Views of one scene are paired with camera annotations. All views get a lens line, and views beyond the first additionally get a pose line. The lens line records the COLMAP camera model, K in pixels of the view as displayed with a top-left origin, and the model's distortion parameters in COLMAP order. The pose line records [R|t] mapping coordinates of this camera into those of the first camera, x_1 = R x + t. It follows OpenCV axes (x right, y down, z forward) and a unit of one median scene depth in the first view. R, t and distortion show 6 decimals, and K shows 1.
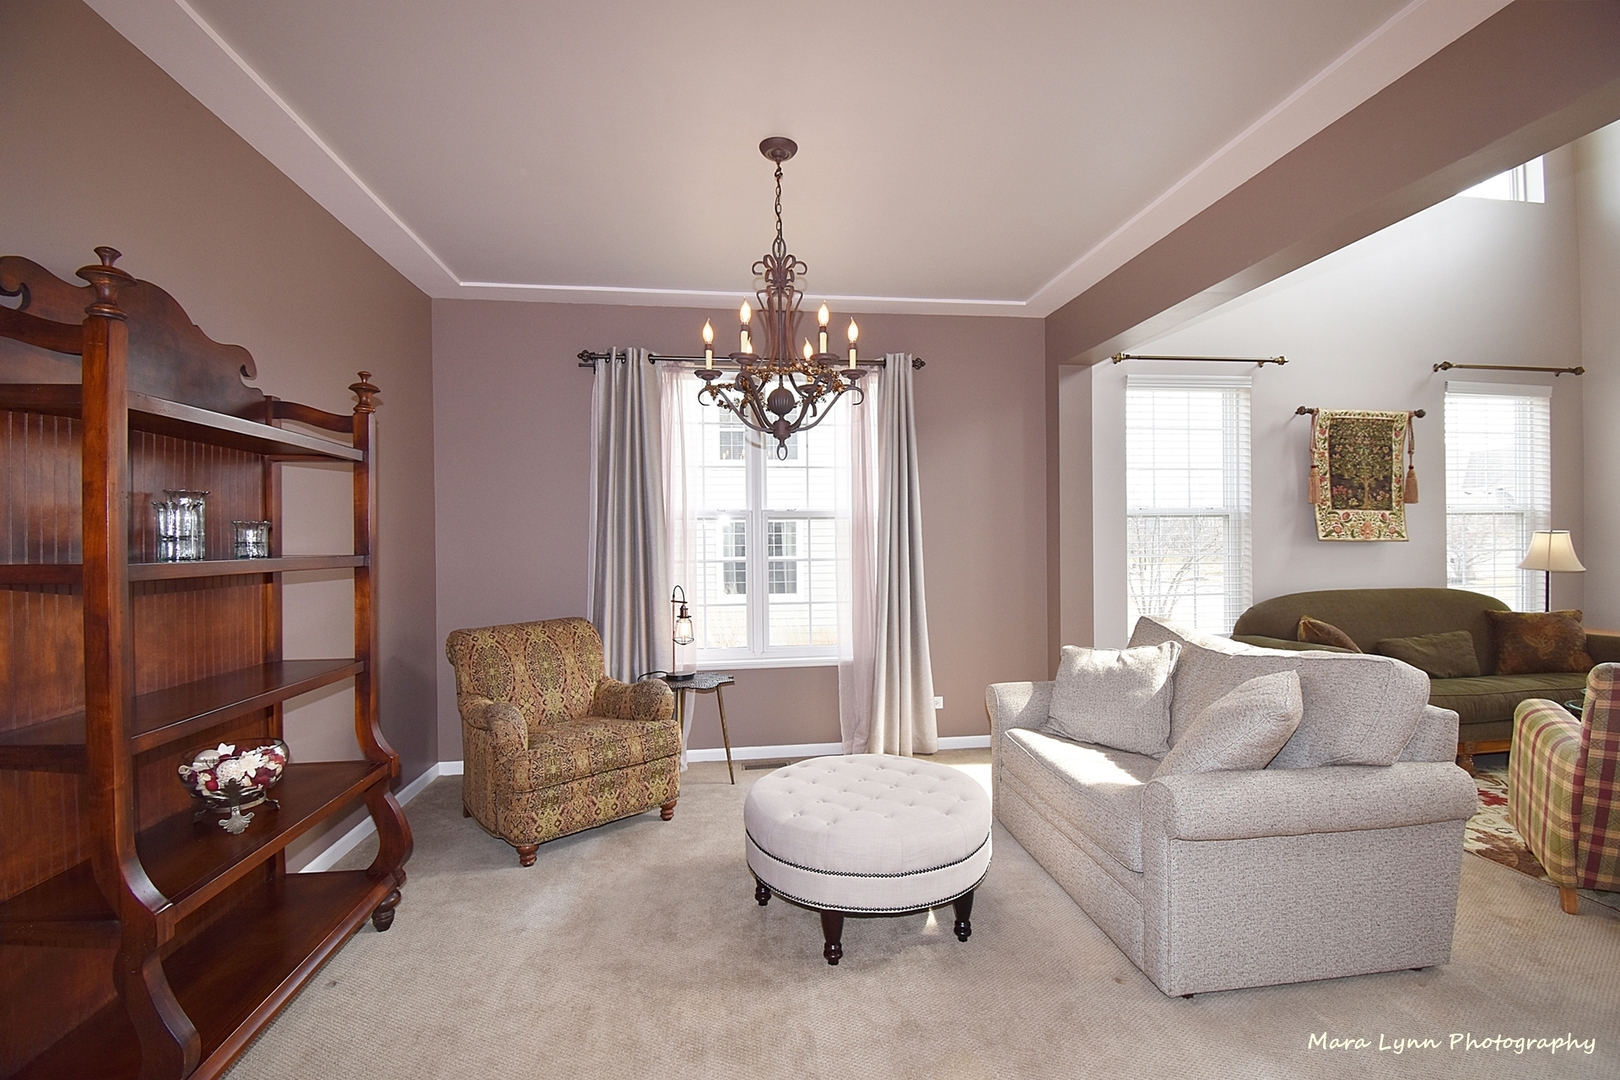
lens RADIAL K [[716.8, 0, 817.5], [0, 716.8, 546.3], [0, 0, 1]] dist [0.015955, -0.022355]
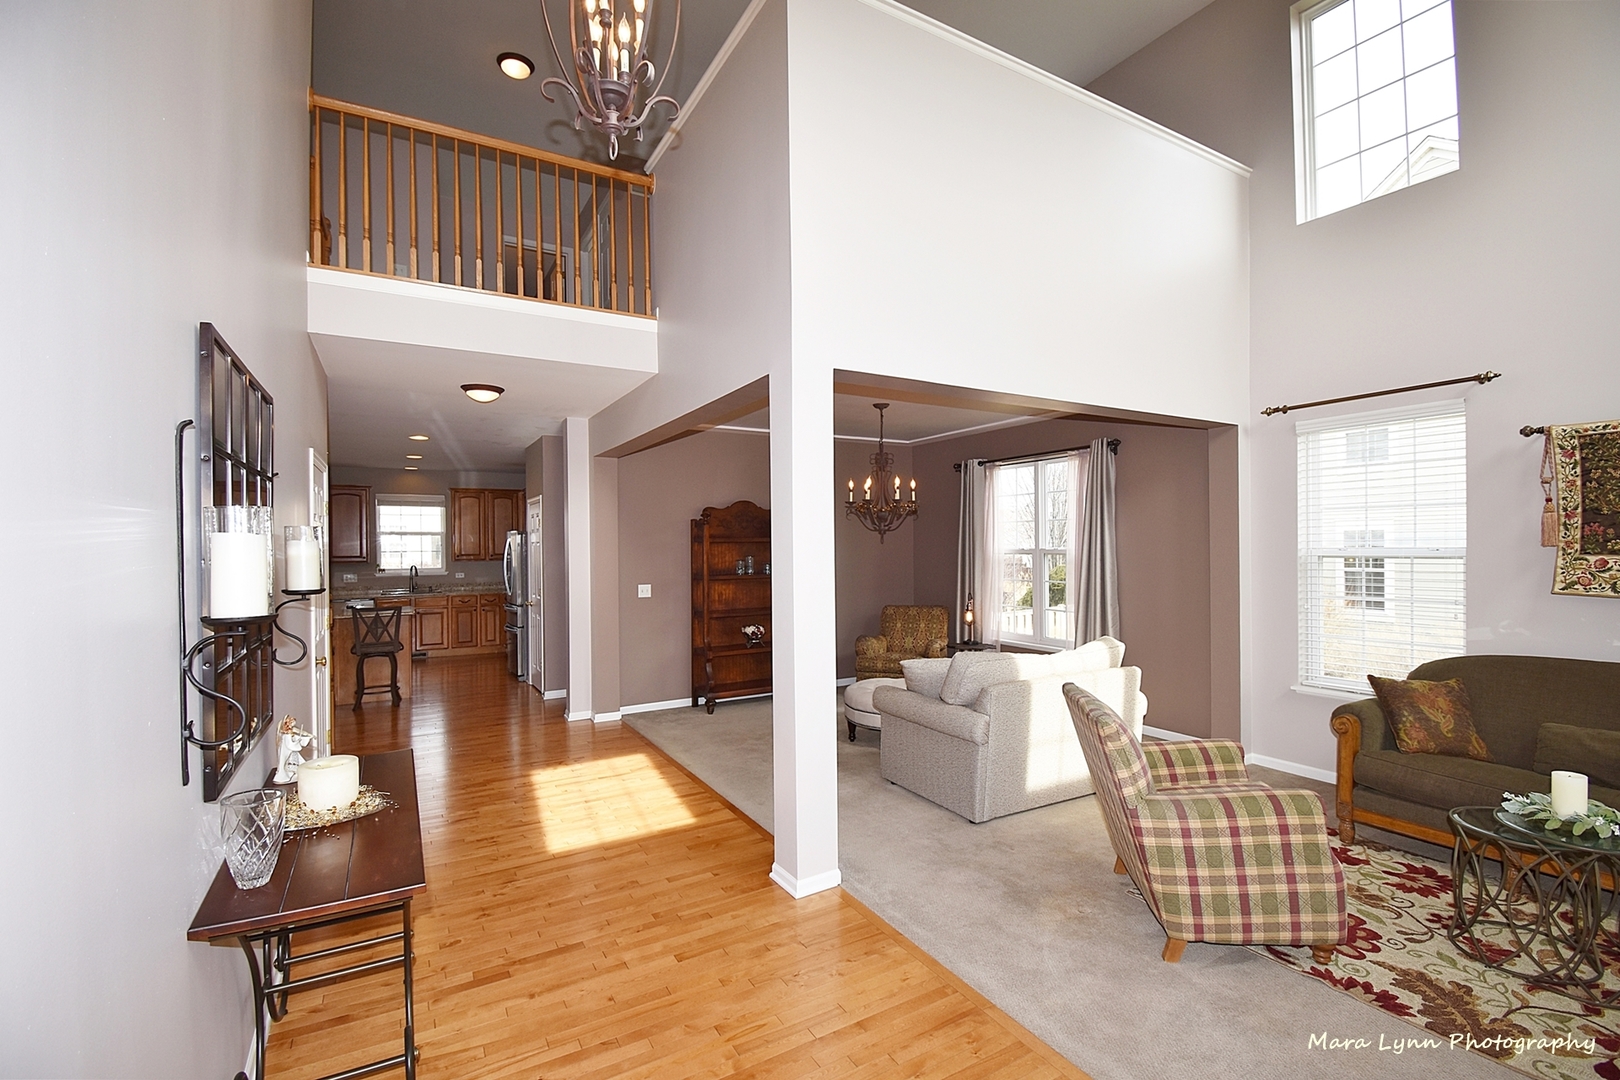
lens RADIAL K [[716.8, 0, 817.5], [0, 716.8, 546.3], [0, 0, 1]] dist [0.015955, -0.022355]
pose [[0.385441, 0.010070, -0.922677, 1.214769], [-0.002346, 0.999948, 0.009934, -0.072503], [0.922729, -0.001665, 0.385445, -0.046632]]
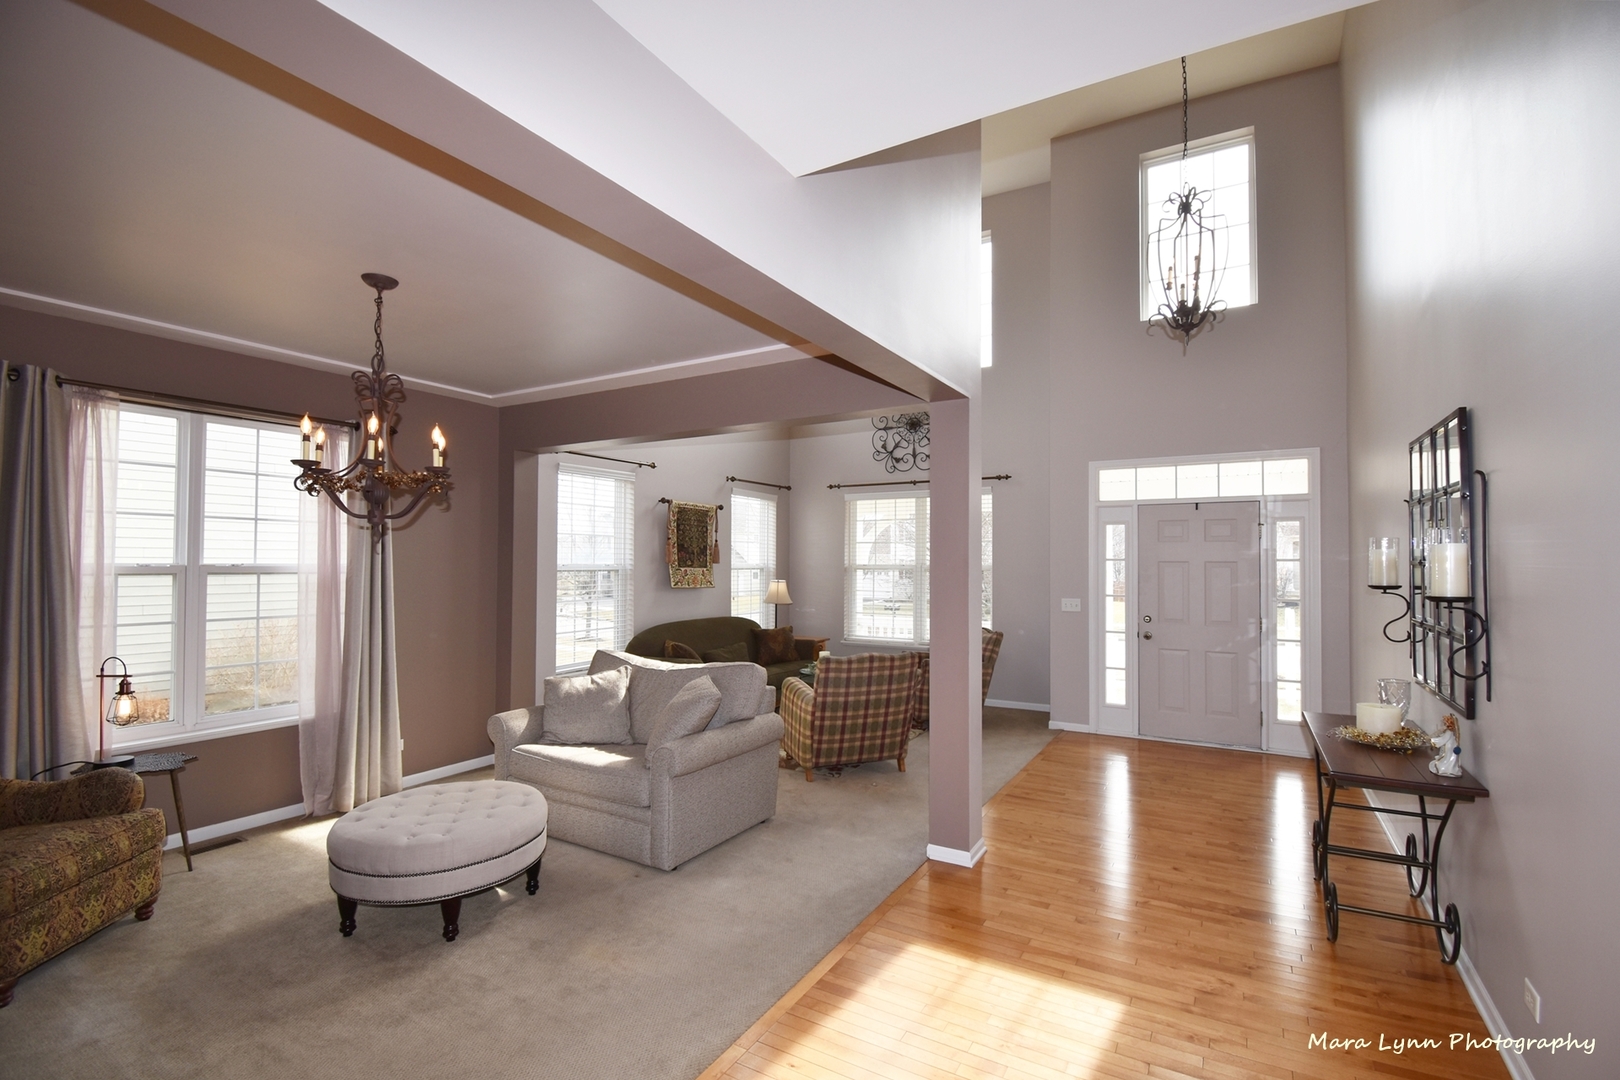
lens RADIAL K [[716.8, 0, 817.5], [0, 716.8, 546.3], [0, 0, 1]] dist [0.015955, -0.022355]
pose [[0.616774, 0.031353, 0.786516, -0.317300], [-0.002948, 0.999291, -0.037523, -0.043846], [-0.787135, 0.020825, 0.616429, -0.173726]]
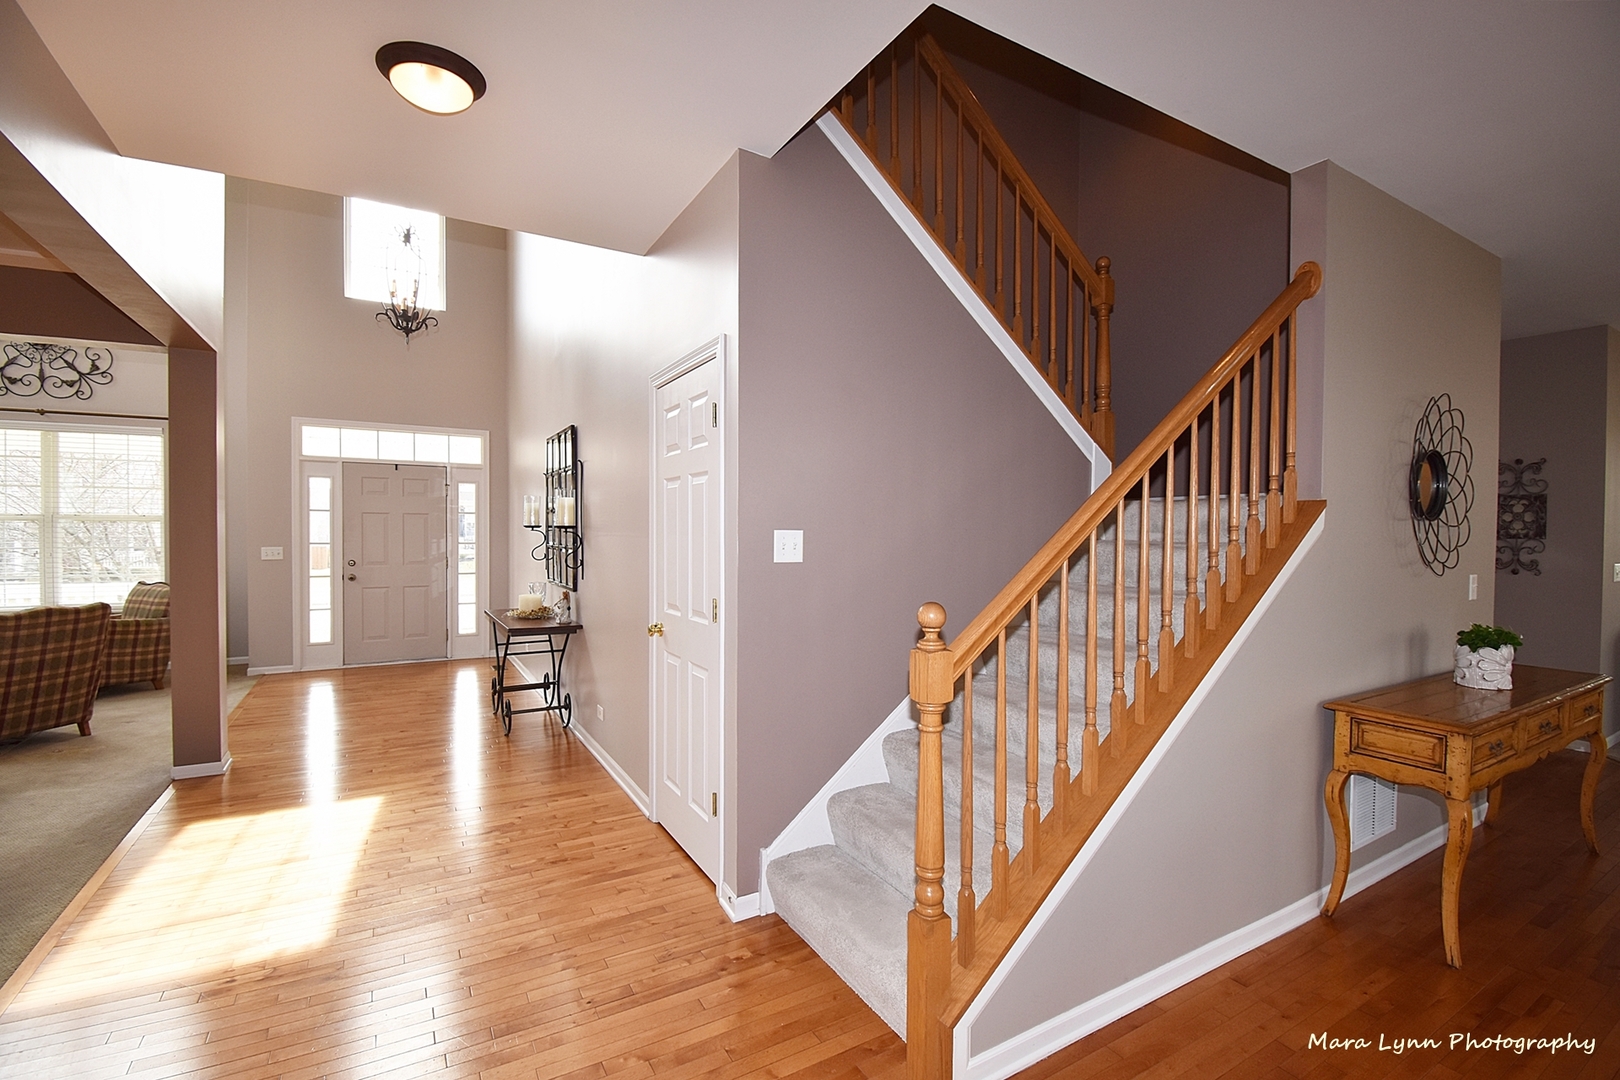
lens RADIAL K [[716.8, 0, 817.5], [0, 716.8, 546.3], [0, 0, 1]] dist [0.015955, -0.022355]
pose [[-0.388168, -0.010479, 0.921529, -0.711031], [0.007369, 0.999868, 0.014474, -0.006901], [-0.921559, 0.012409, -0.388039, -0.145658]]
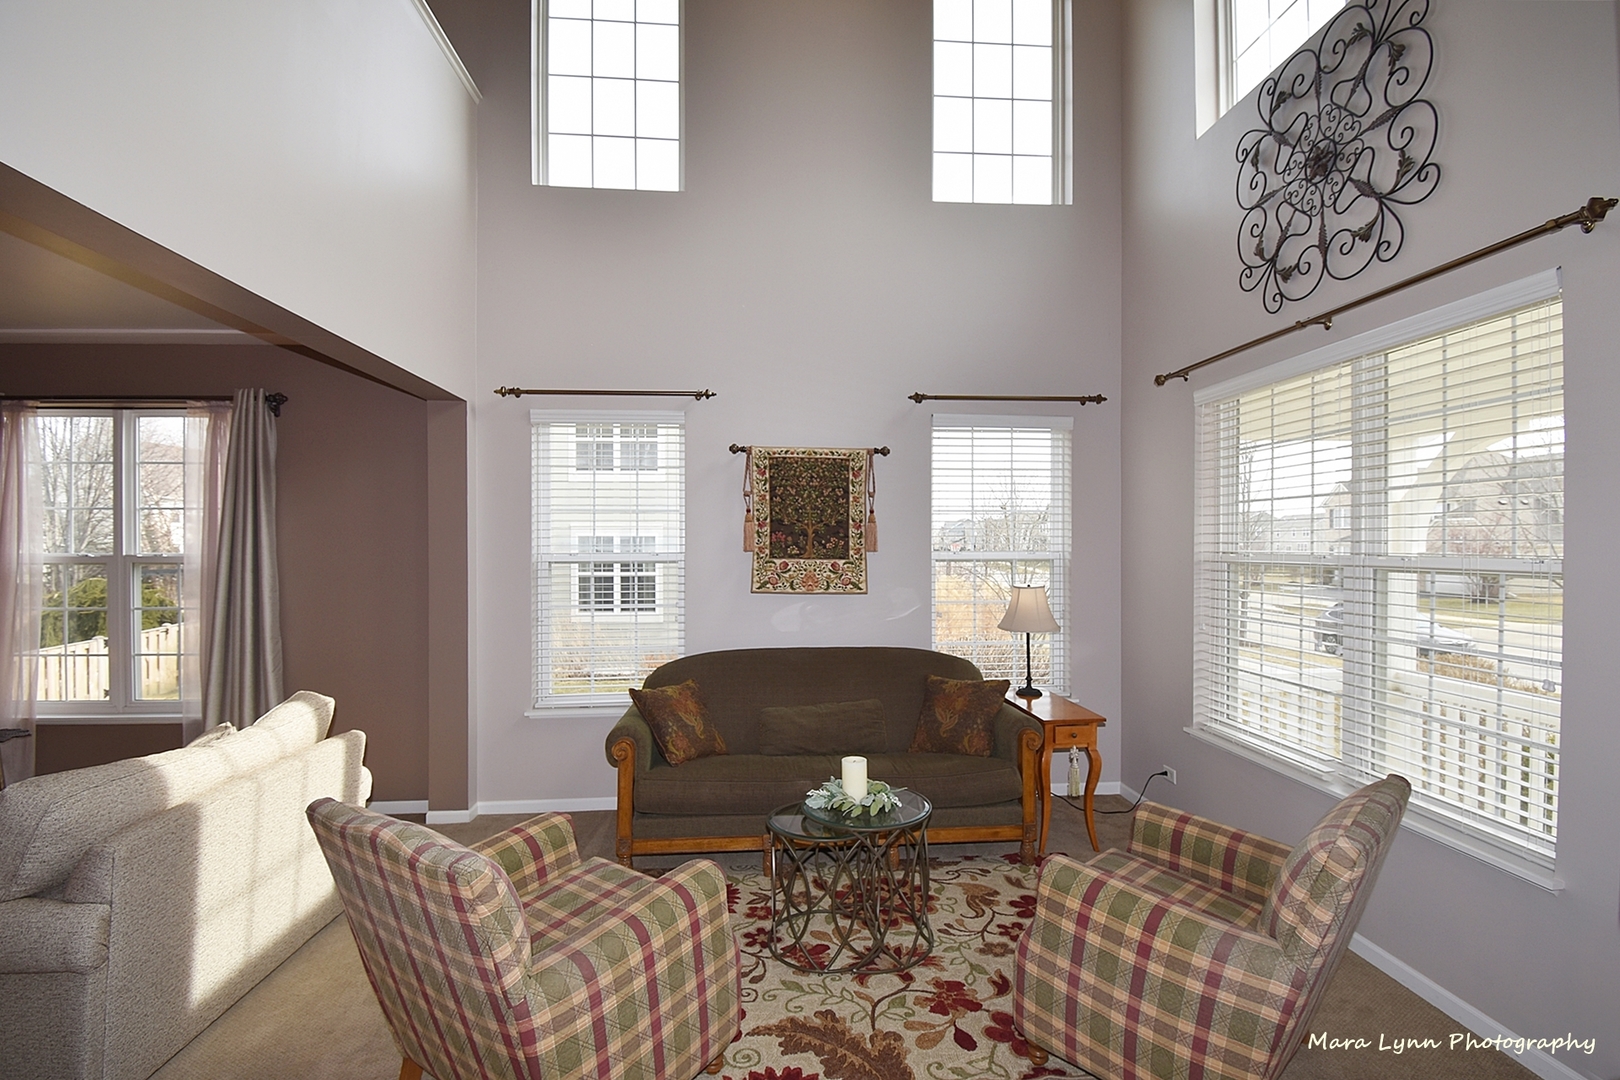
lens RADIAL K [[744.1, 0, 823.2], [0, 744.1, 547.7], [0, 0, 1]] dist [0.025221, -0.029180]
pose [[0.998707, 0.010147, -0.049820, 0.916566], [-0.010312, 0.999942, -0.003045, -0.068931], [0.049786, 0.003555, 0.998754, 0.077082]]
